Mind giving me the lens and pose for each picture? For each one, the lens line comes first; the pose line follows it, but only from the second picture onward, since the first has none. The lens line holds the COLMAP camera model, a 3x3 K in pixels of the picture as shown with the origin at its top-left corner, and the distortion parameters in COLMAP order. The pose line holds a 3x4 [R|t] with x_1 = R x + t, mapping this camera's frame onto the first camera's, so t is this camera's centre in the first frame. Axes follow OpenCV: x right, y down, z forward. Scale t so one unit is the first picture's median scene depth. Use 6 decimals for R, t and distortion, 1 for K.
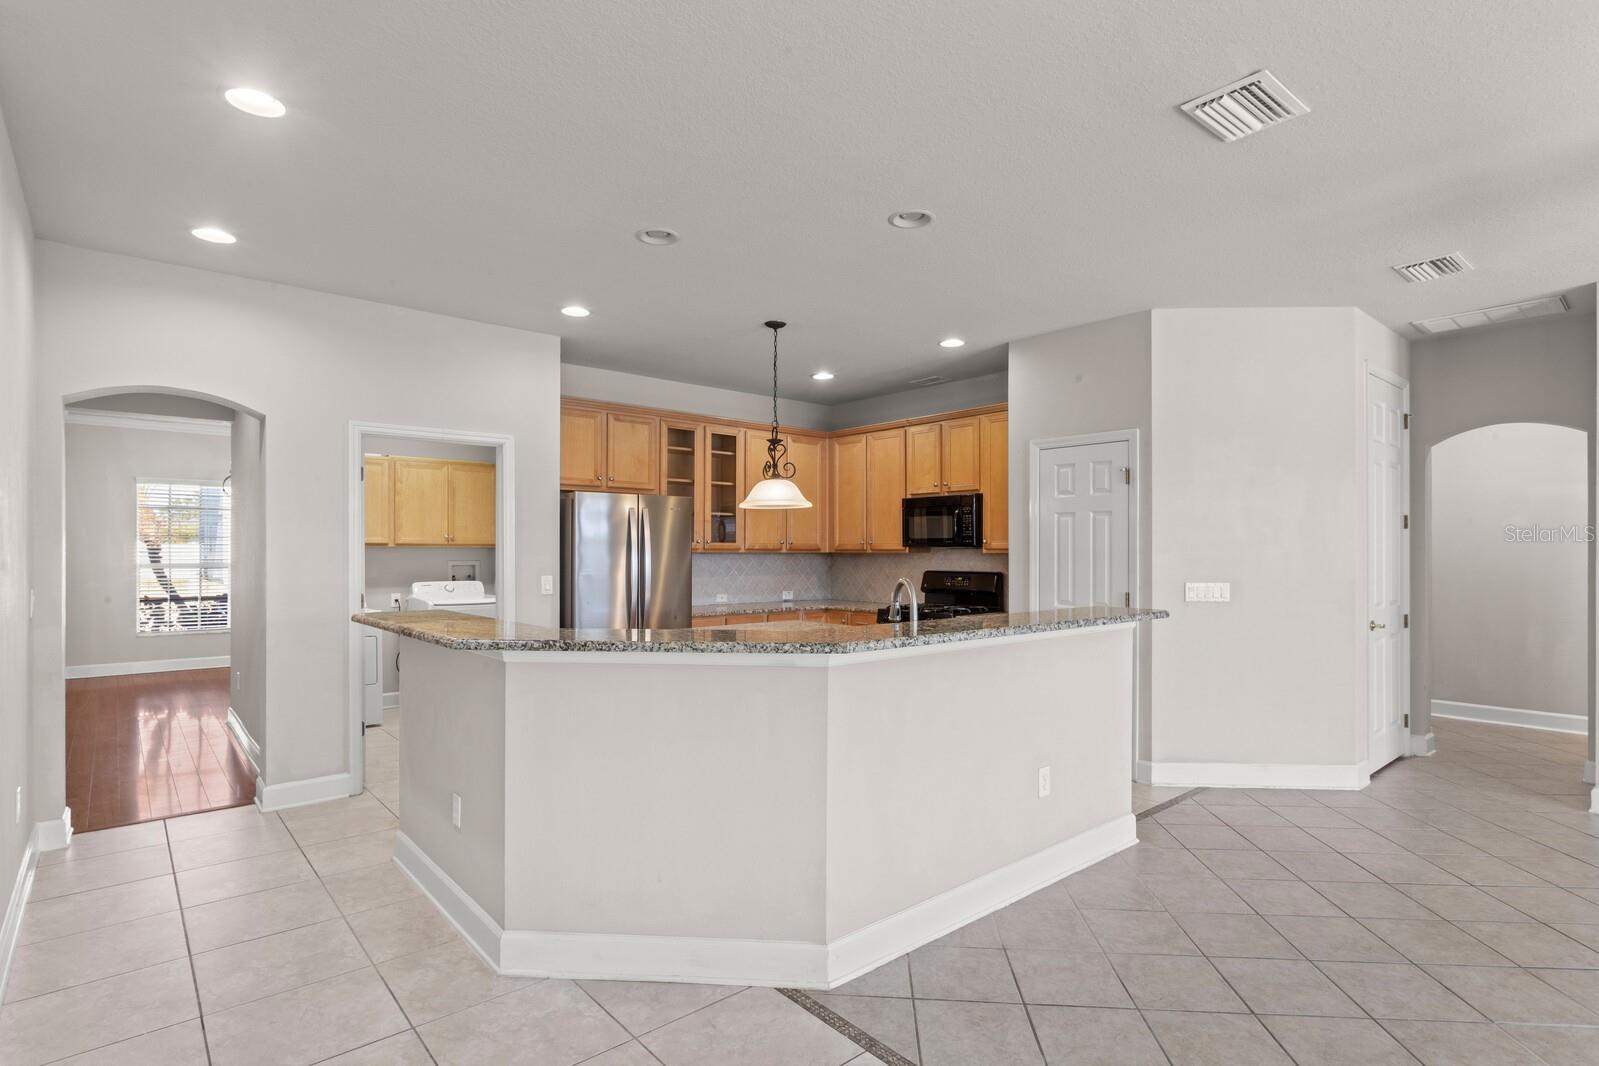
lens RADIAL K [[796.9, 0, 800.2], [0, 796.9, 567.1], [0, 0, 1]] dist [-0.001781, -0.000026]
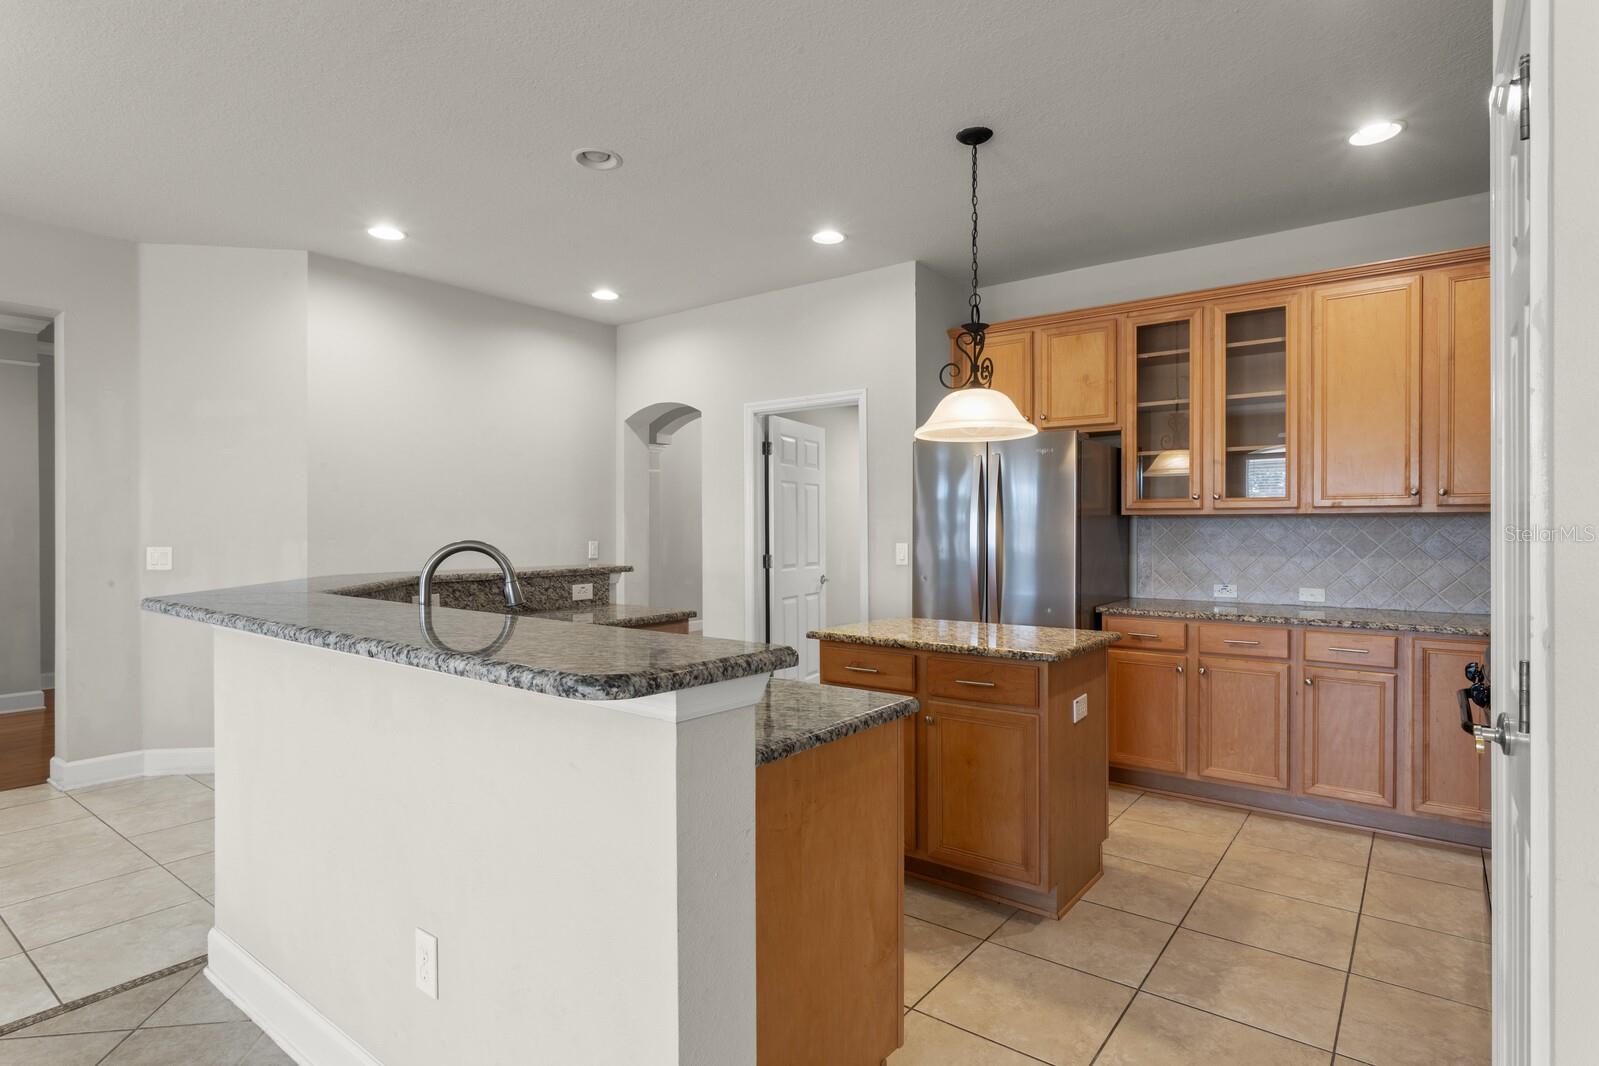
lens RADIAL K [[822.9, 0, 799.5], [0, 822.9, 533.0], [0, 0, 1]] dist [0.000125, 0.001291]
pose [[0.202797, 0.003352, -0.979215, 0.559982], [-0.017404, 0.999849, -0.000182, 0.001881], [0.979066, 0.017079, 0.202825, 0.739147]]
